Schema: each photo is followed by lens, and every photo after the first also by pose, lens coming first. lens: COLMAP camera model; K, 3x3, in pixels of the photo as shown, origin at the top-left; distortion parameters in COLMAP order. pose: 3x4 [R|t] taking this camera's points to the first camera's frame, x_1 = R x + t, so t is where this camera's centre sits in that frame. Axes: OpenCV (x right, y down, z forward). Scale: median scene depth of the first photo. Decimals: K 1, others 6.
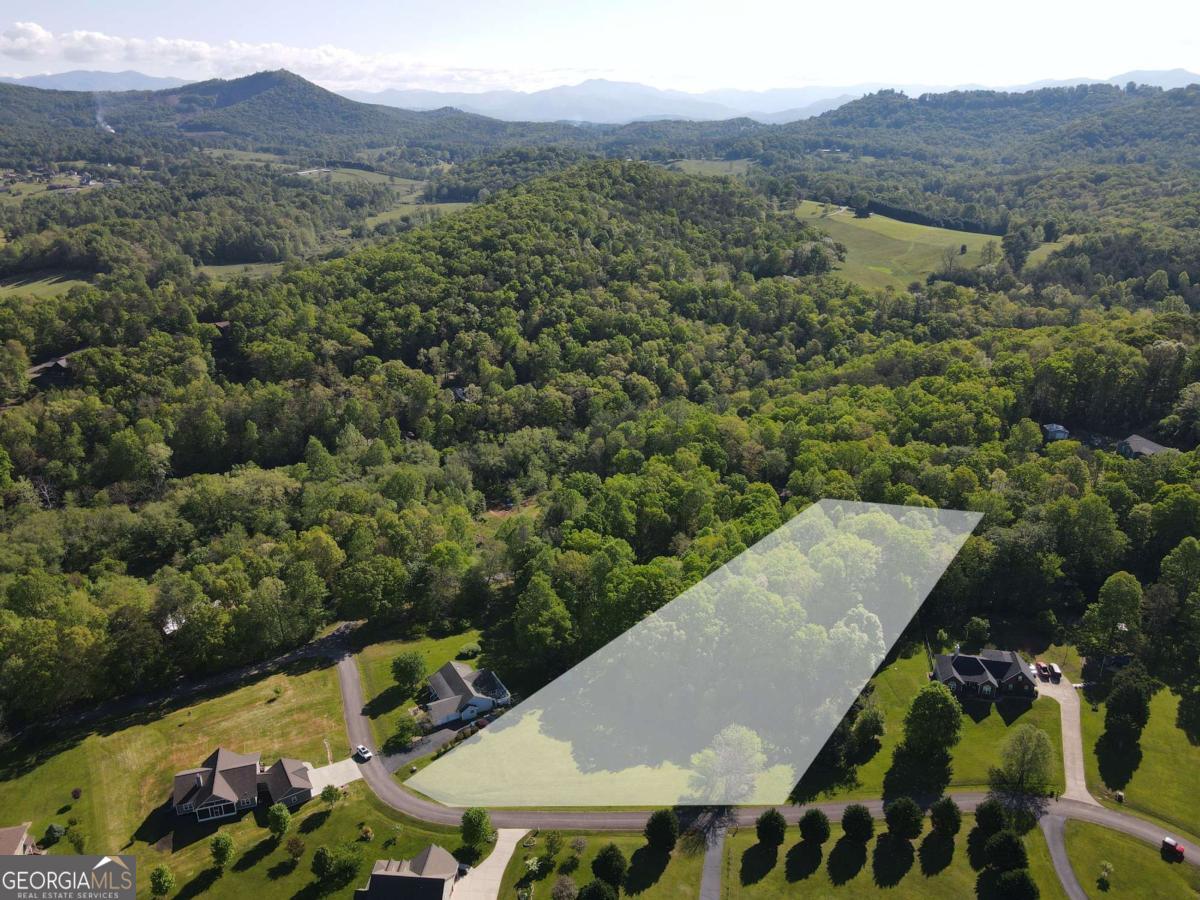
lens RADIAL K [[848.5, 0, 597.7], [0, 848.5, 451.5], [0, 0, 1]] dist [0.027387, 0.003369]
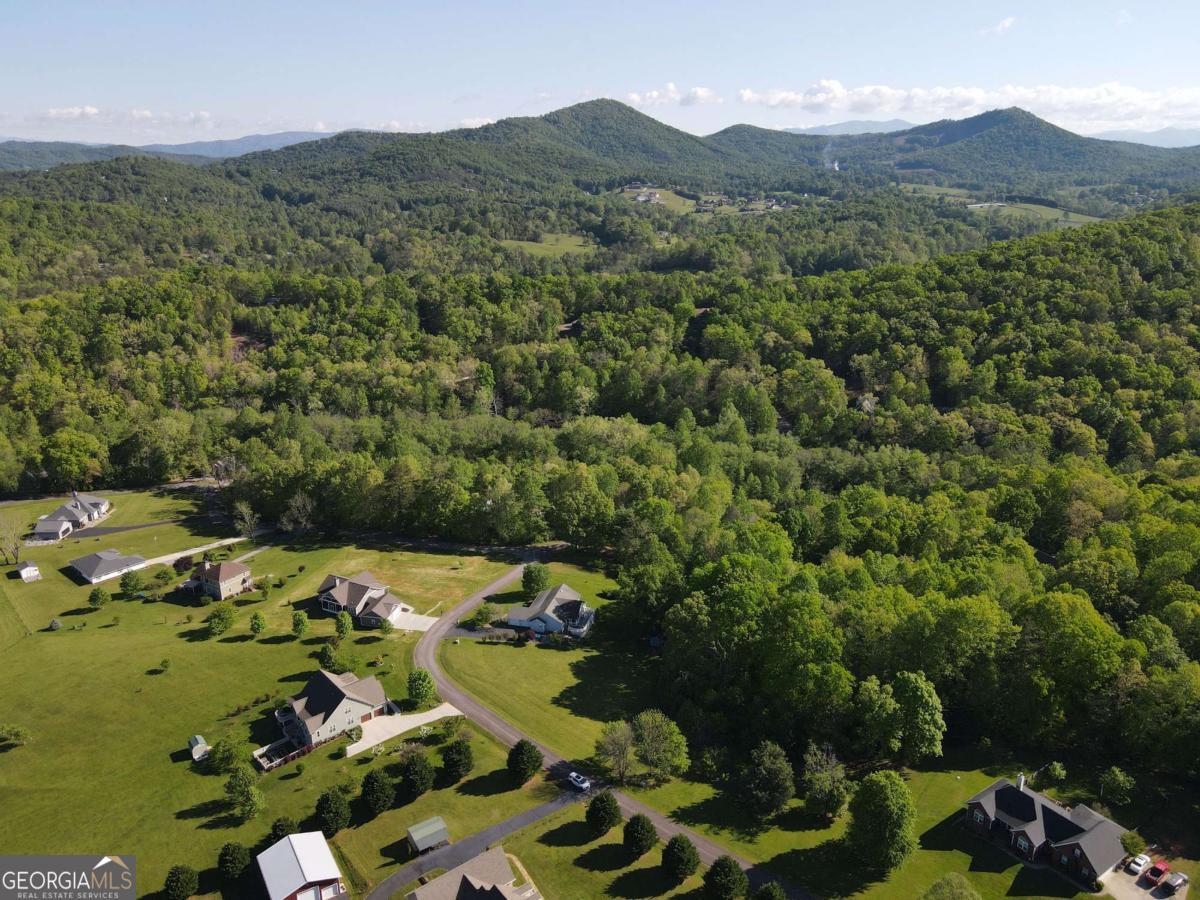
lens RADIAL K [[848.5, 0, 599.1], [0, 848.5, 449.0], [0, 0, 1]] dist [0.027387, 0.003369]
pose [[0.741182, 0.225231, -0.632393, 0.241745], [-0.250296, 0.966826, 0.050988, 0.007974], [0.622898, 0.120494, 0.772968, 0.087851]]
